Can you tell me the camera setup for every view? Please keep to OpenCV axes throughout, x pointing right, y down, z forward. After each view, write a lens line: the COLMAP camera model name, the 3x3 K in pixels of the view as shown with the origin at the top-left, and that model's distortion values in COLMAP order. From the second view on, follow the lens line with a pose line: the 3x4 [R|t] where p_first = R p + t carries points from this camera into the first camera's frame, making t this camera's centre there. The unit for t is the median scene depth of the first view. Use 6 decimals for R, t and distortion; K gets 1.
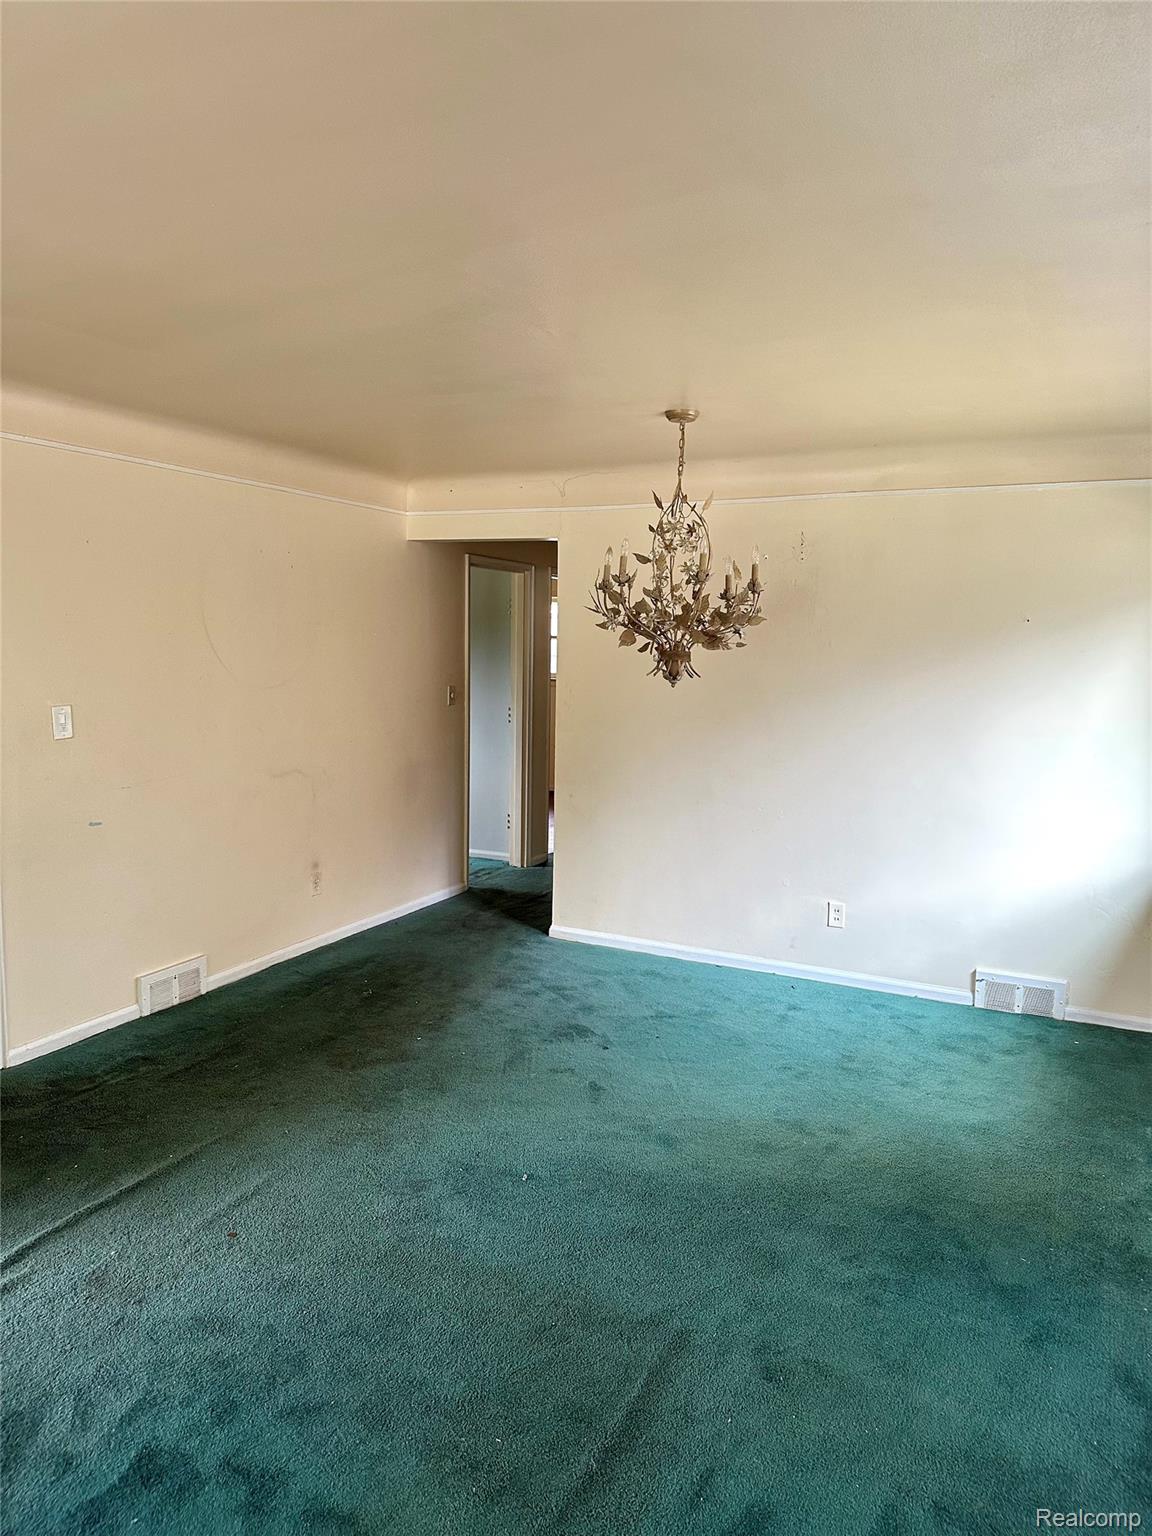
lens RADIAL K [[1082.3, 0, 576.0], [0, 1082.3, 768.0], [0, 0, 1]] dist [0.069793, -0.100153]
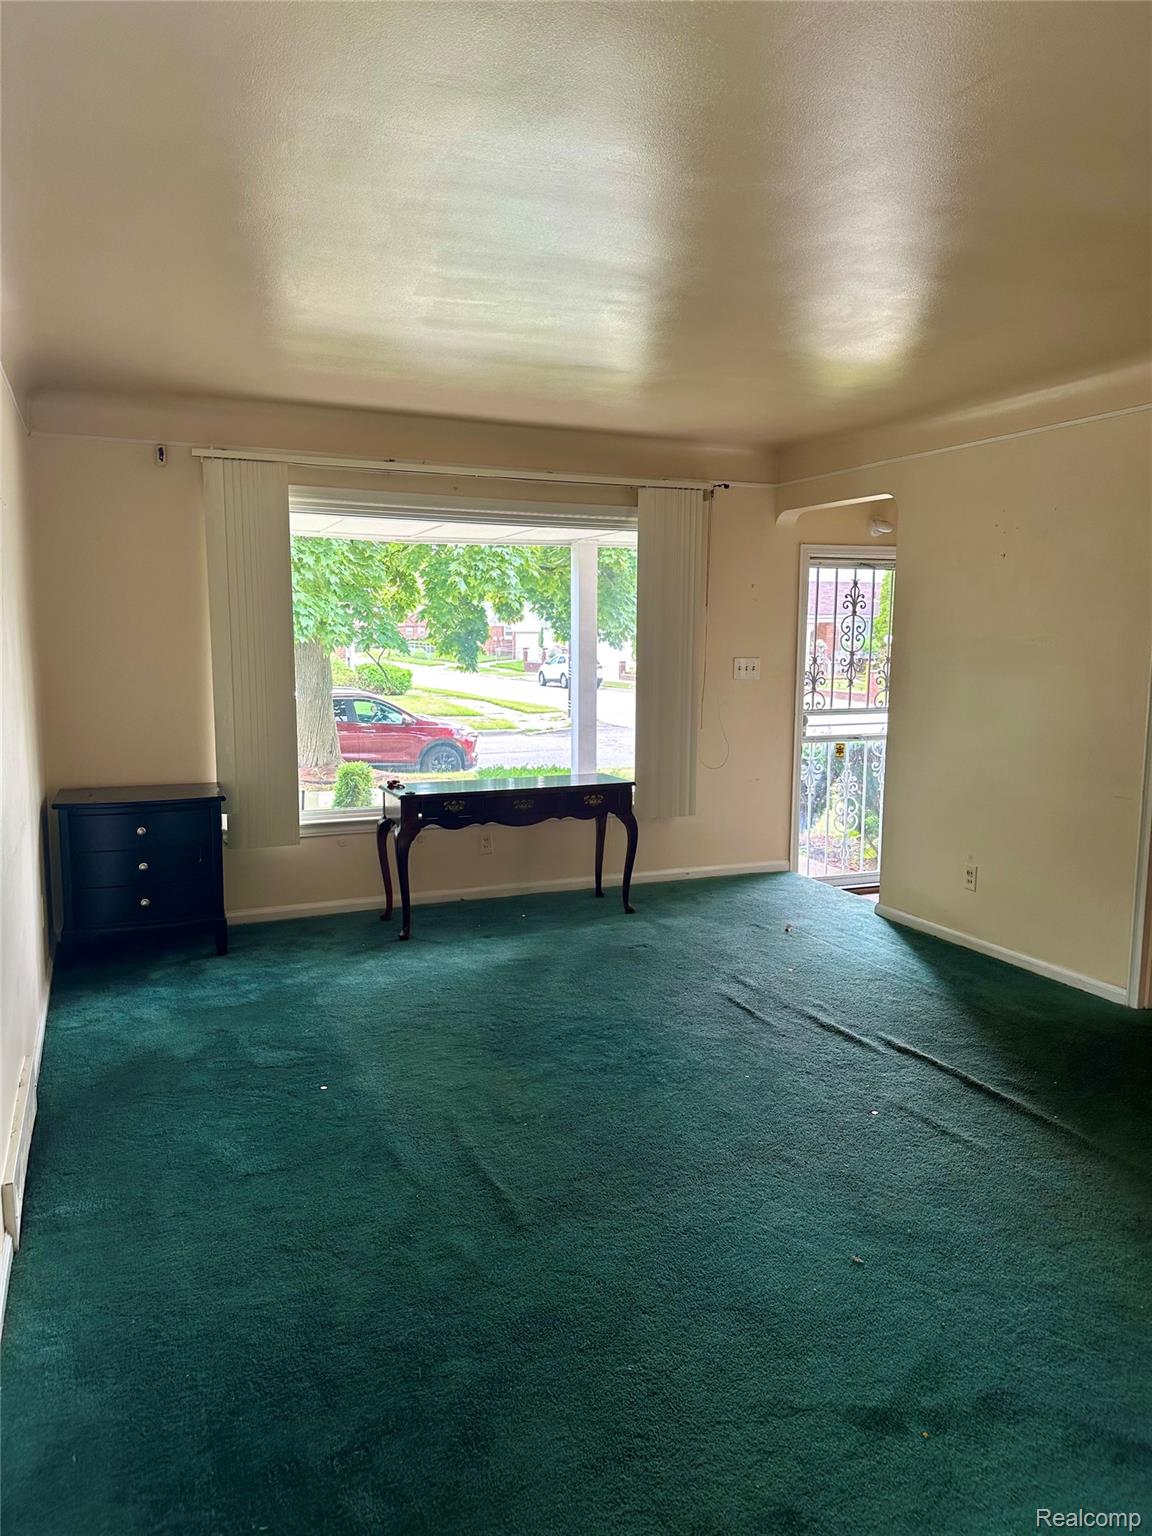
lens RADIAL K [[1082.3, 0, 576.0], [0, 1082.3, 768.0], [0, 0, 1]] dist [0.069793, -0.100153]
pose [[-0.647221, 0.077278, -0.758375, 0.635552], [-0.108518, 0.975376, 0.192003, -0.089887], [0.754539, 0.206565, -0.622898, 1.254769]]
